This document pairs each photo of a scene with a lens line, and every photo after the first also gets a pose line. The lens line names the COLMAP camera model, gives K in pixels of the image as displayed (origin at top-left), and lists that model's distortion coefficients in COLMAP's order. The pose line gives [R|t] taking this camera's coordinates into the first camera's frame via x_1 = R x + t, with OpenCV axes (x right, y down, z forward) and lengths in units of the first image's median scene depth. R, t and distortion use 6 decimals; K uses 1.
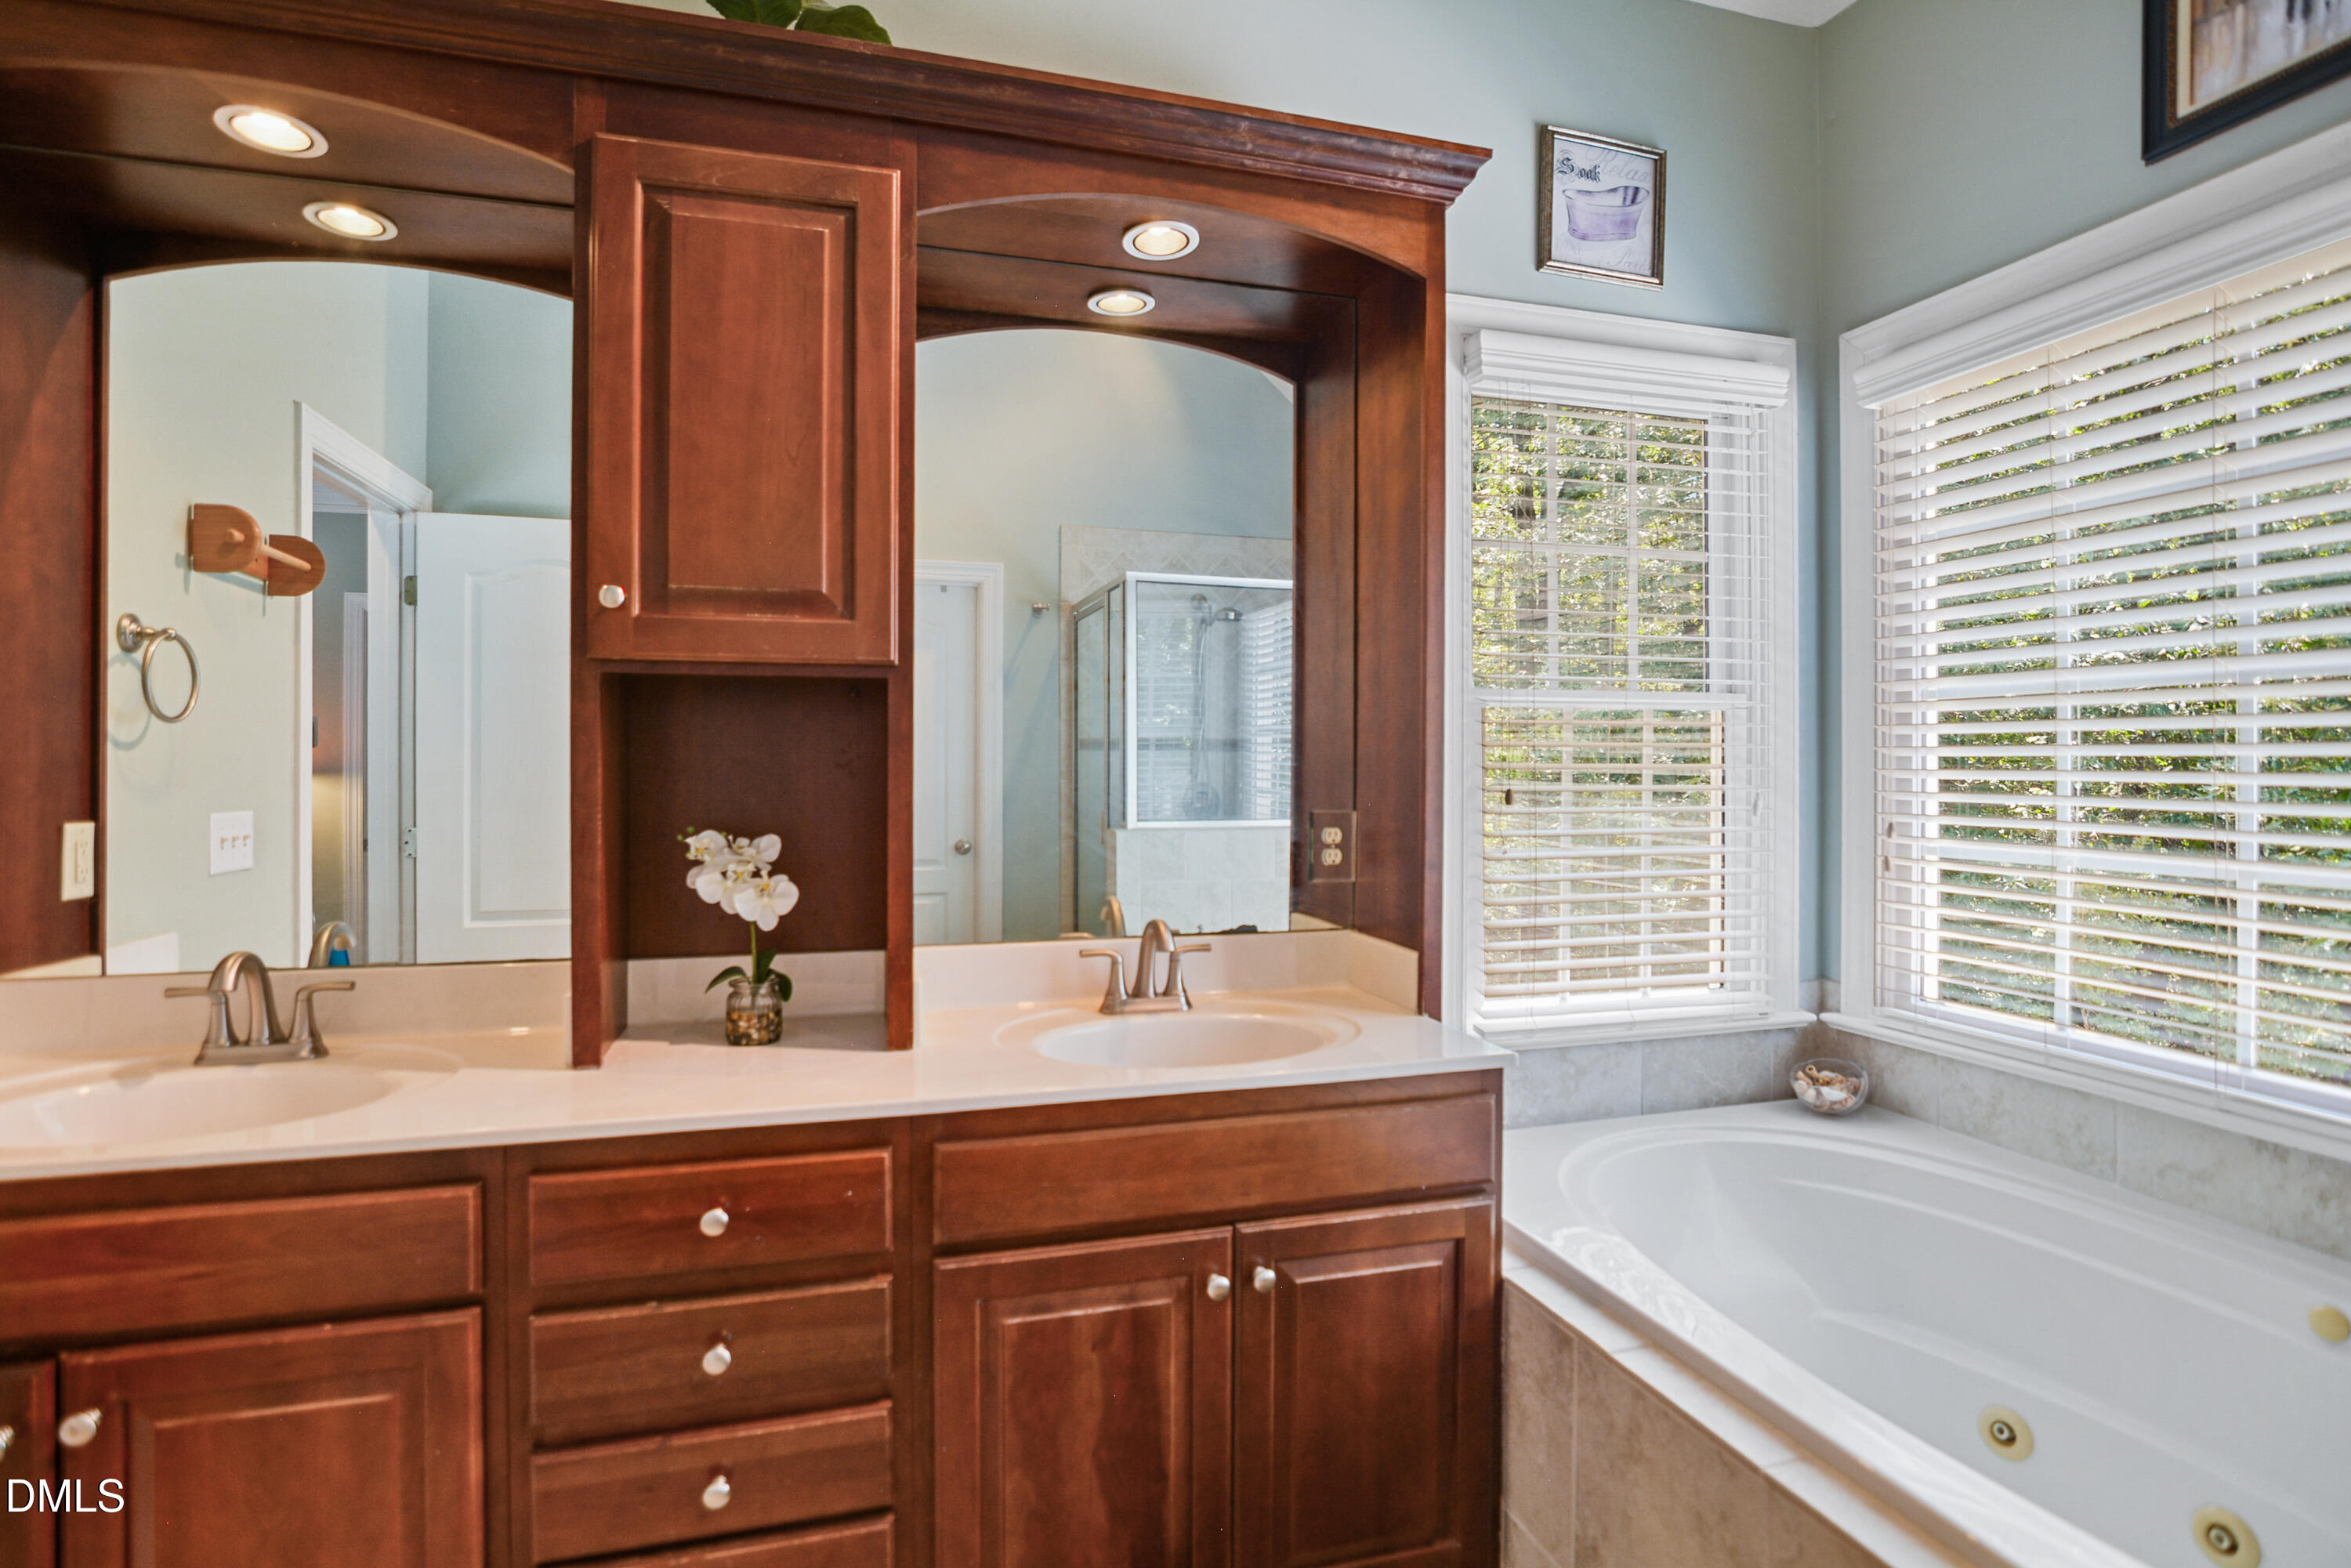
lens RADIAL K [[1168.6, 0, 1180.1], [0, 1168.6, 772.4], [0, 0, 1]] dist [-0.032548, 0.010139]
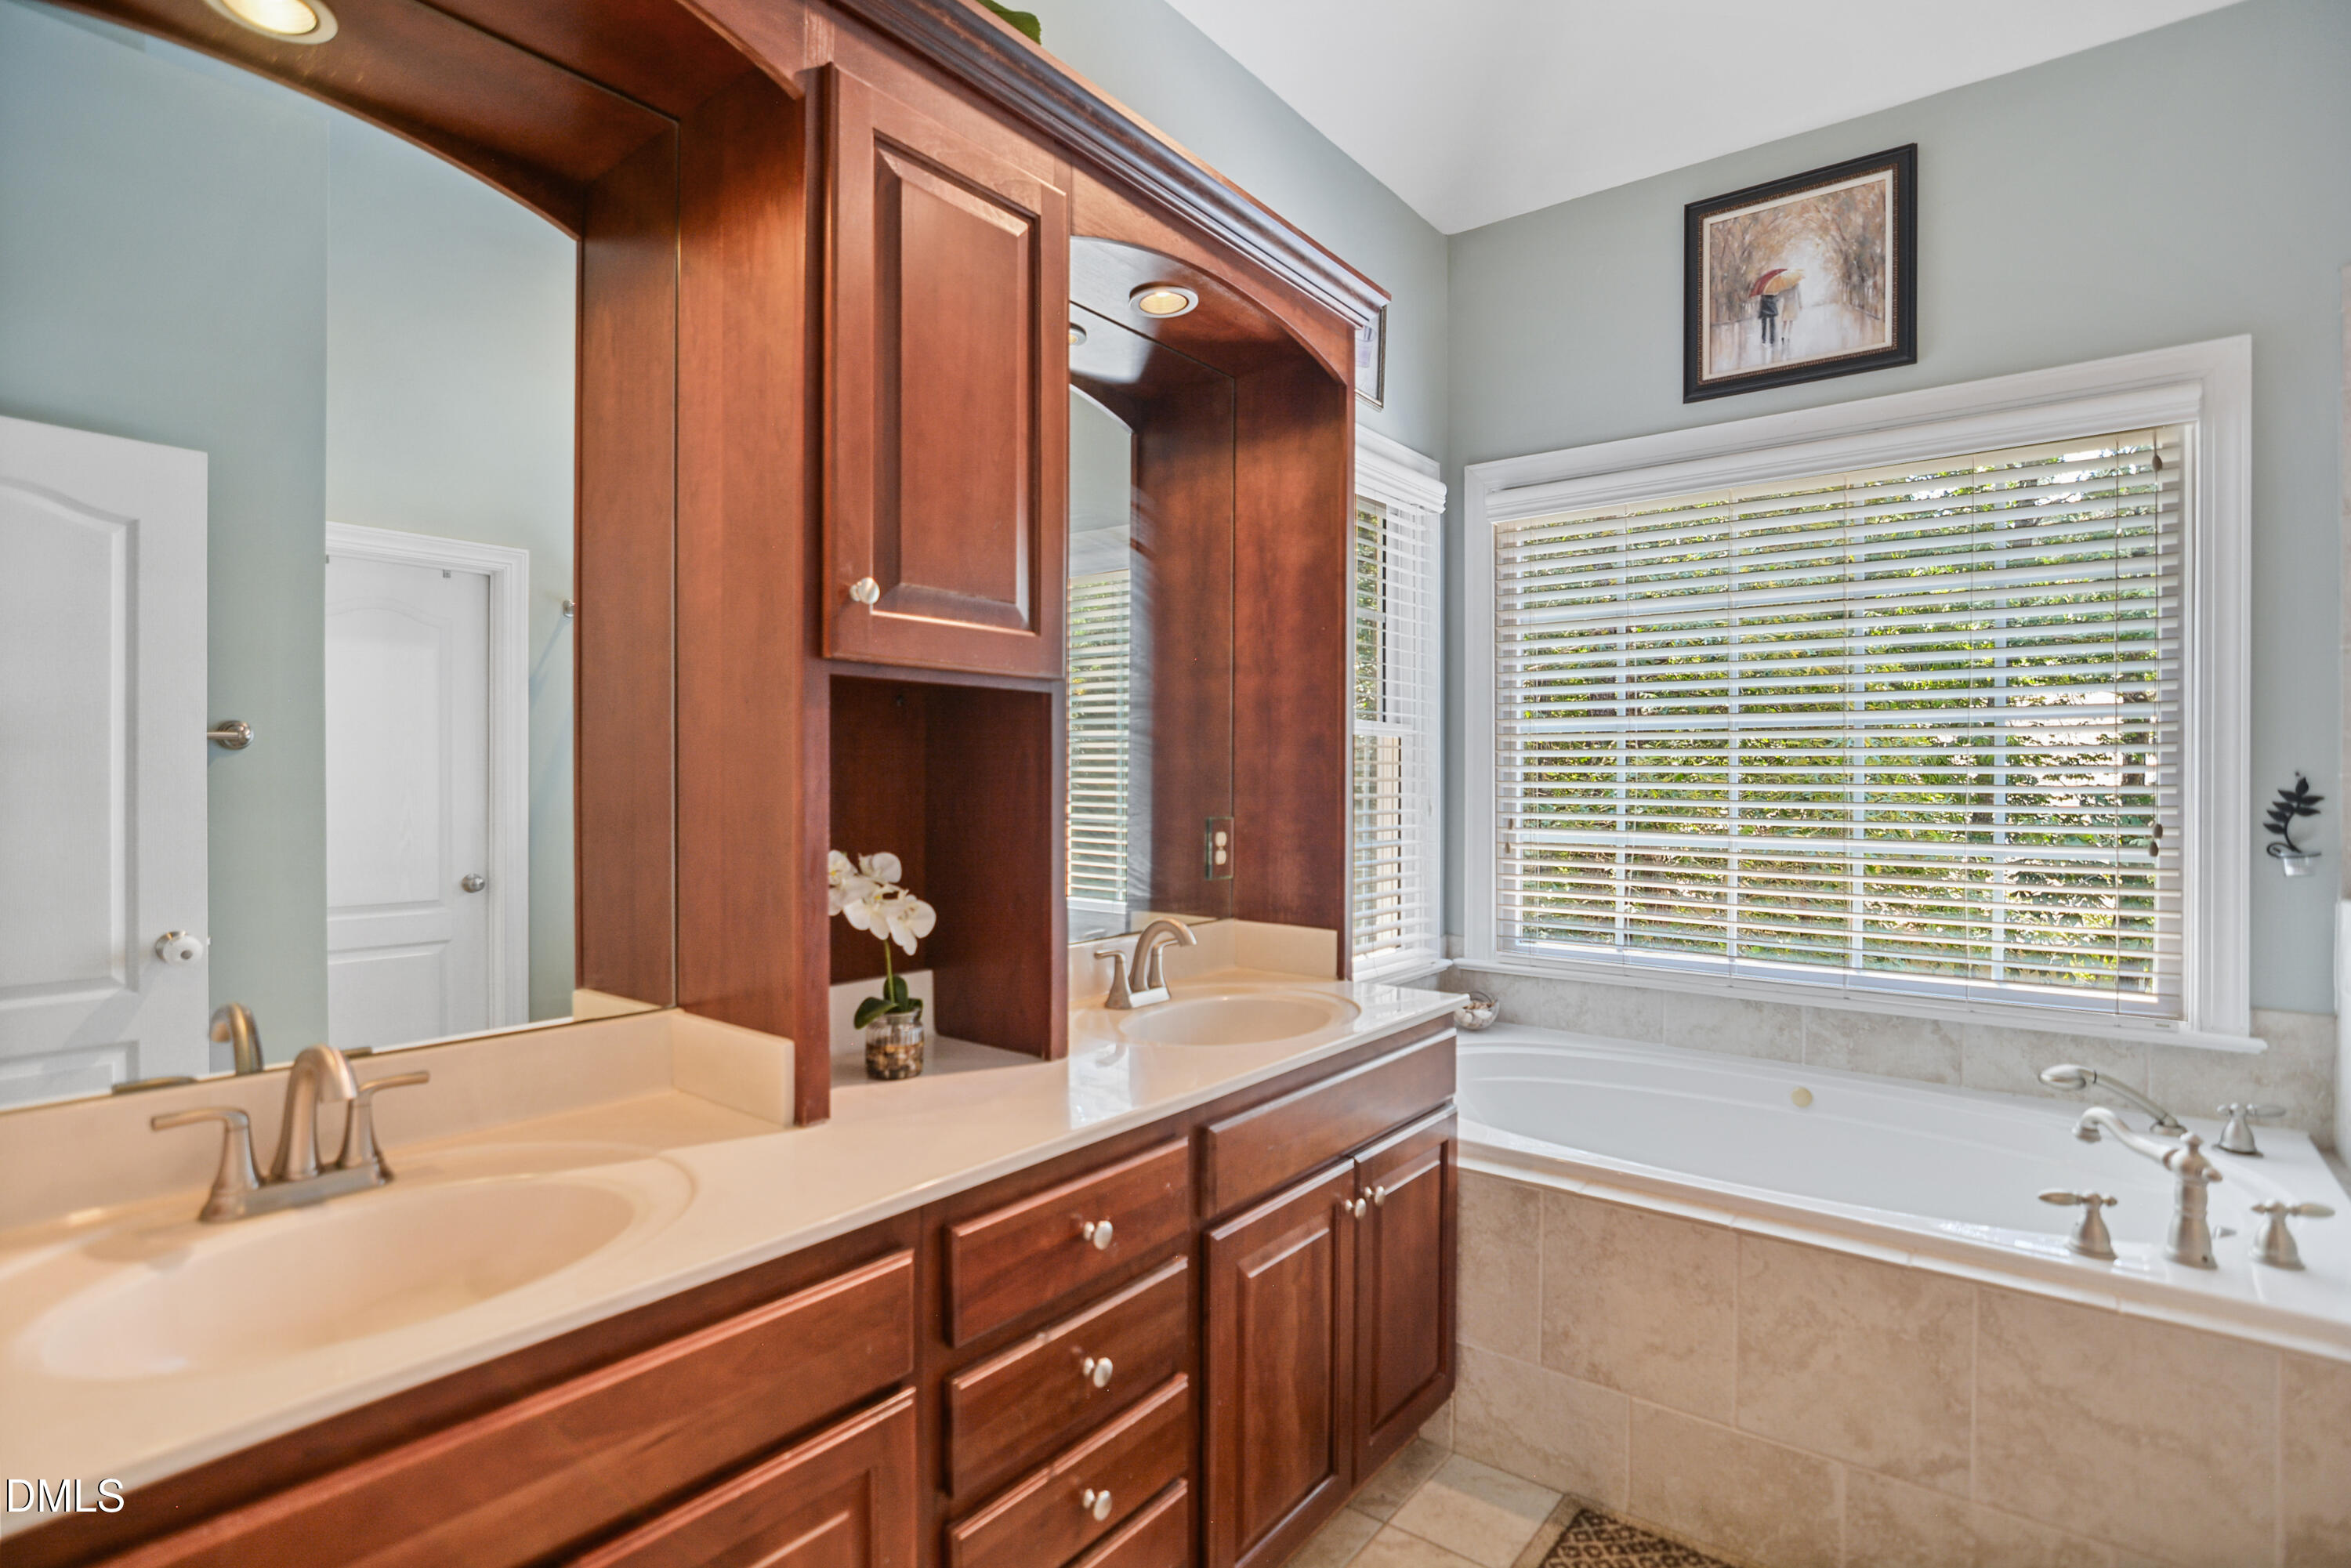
lens RADIAL K [[1168.6, 0, 1160.3], [0, 1168.6, 786.8], [0, 0, 1]] dist [-0.032548, 0.010139]
pose [[0.811366, -0.003530, 0.584528, -0.676869], [0.001076, 0.999989, 0.004545, -0.003095], [-0.584538, -0.003059, 0.811361, 0.108416]]
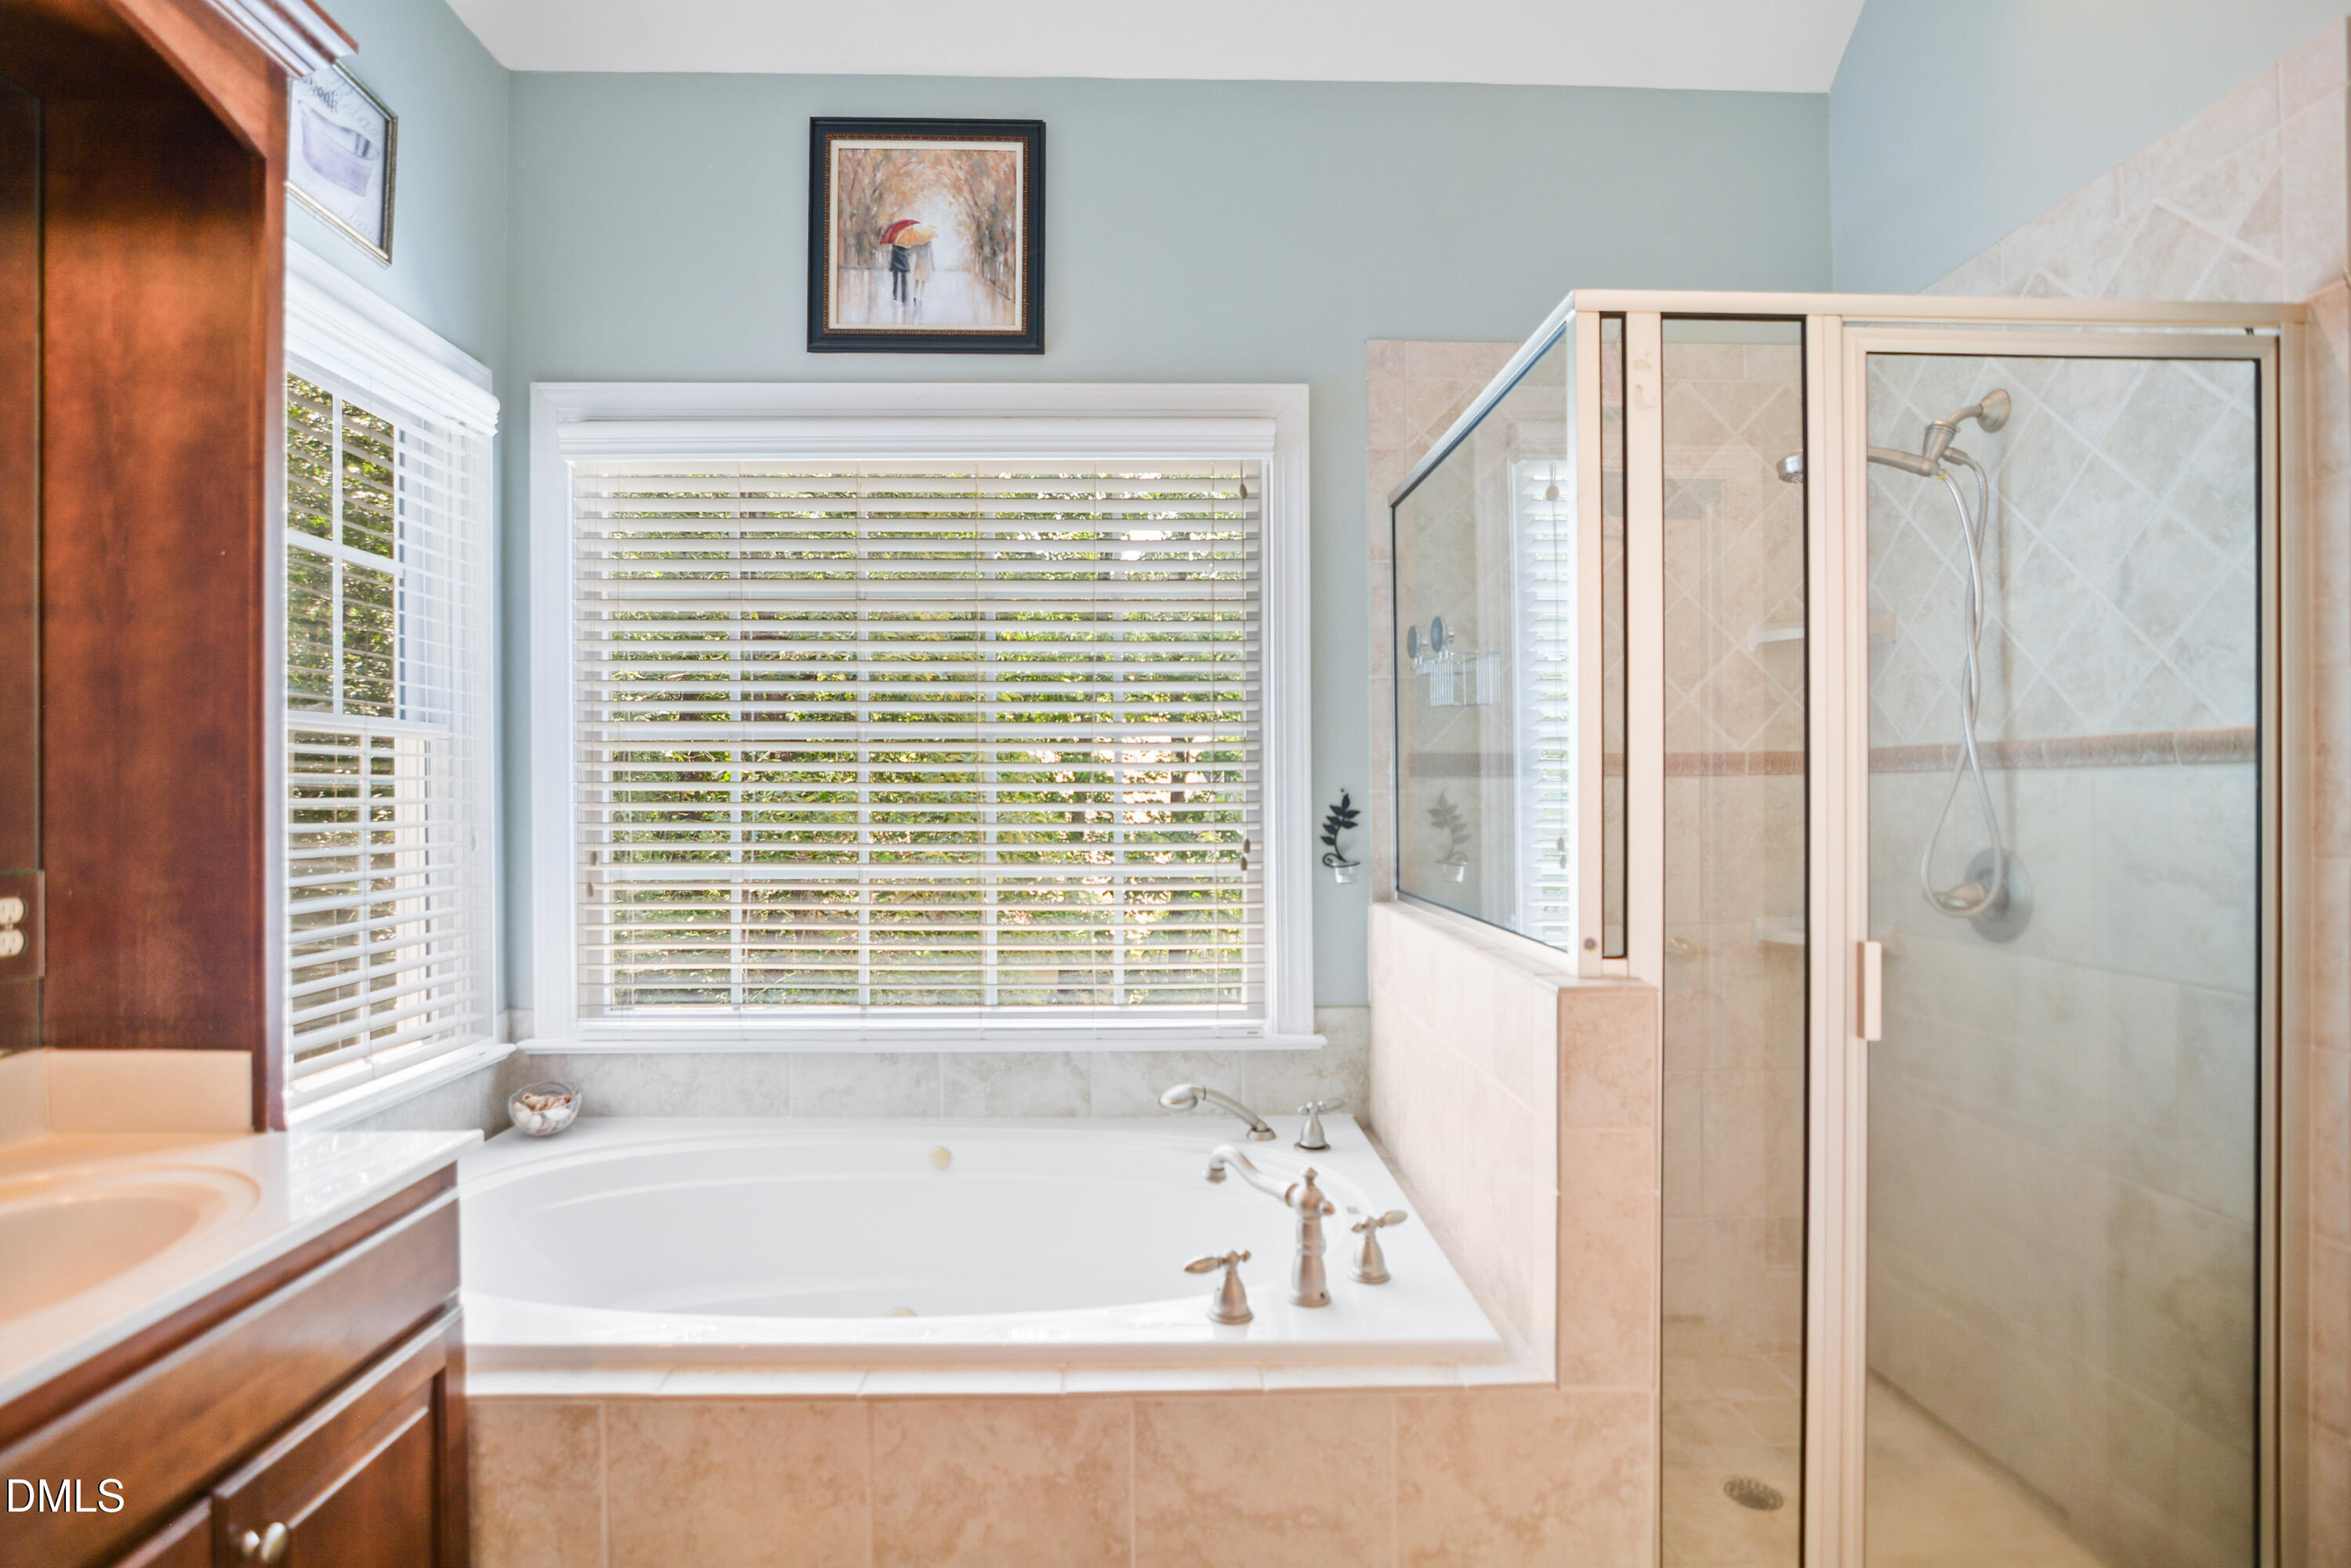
lens RADIAL K [[1168.6, 0, 1149.3], [0, 1168.6, 800.9], [0, 0, 1]] dist [-0.032548, 0.010139]
pose [[0.257175, -0.005963, 0.966347, -0.363822], [0.007702, 0.999962, 0.004121, -0.005054], [-0.966334, 0.006383, 0.257211, 0.254672]]
